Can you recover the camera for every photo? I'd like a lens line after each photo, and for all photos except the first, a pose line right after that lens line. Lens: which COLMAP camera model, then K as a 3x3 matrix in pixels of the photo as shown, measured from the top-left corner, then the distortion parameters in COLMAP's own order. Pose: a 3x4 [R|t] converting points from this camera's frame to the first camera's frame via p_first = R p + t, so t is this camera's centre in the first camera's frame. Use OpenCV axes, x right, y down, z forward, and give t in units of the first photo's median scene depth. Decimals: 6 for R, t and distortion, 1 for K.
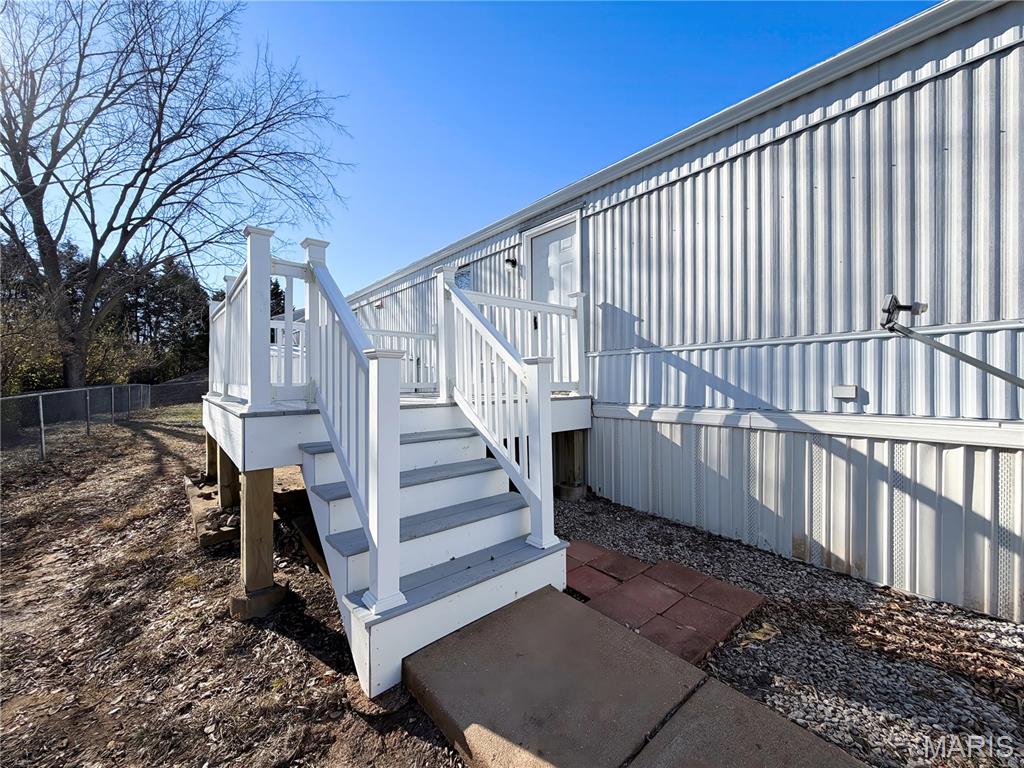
lens RADIAL K [[411.6, 0, 510.1], [0, 411.6, 381.8], [0, 0, 1]] dist [0.002229, -0.000003]
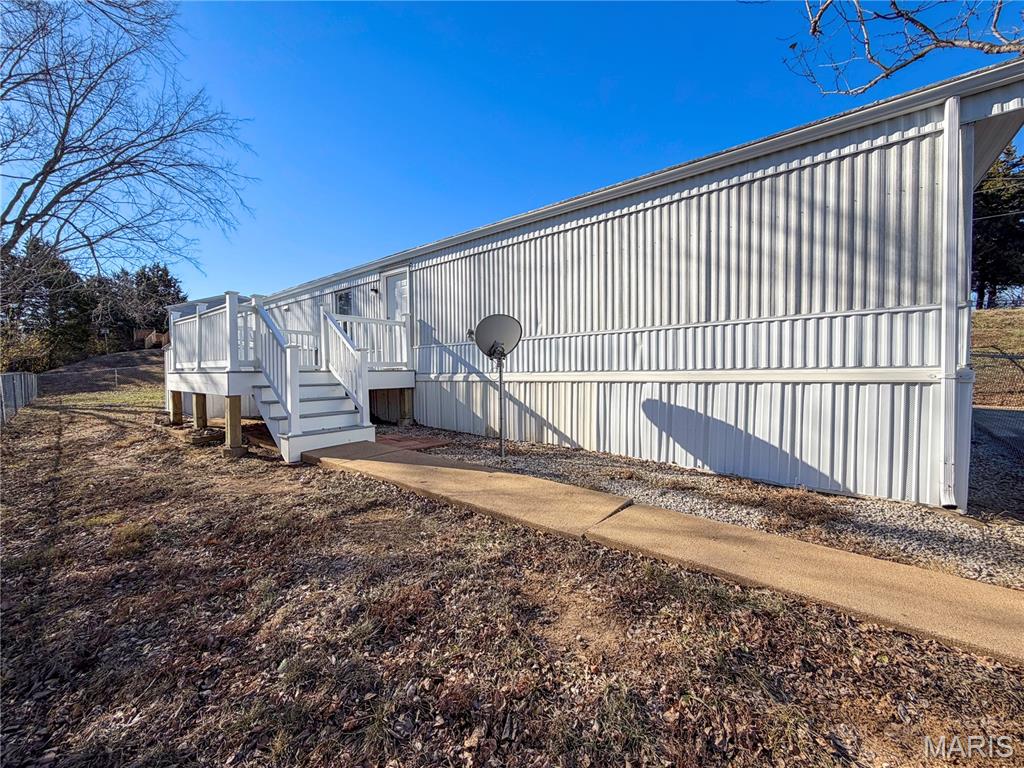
lens RADIAL K [[410.2, 0, 510.4], [0, 410.2, 382.5], [0, 0, 1]] dist [-0.000641, 0.000524]
pose [[0.981094, -0.009148, 0.193318, 0.260037], [0.005417, 0.999789, 0.019817, 0.056177], [-0.193458, -0.018395, 0.980936, -0.869441]]
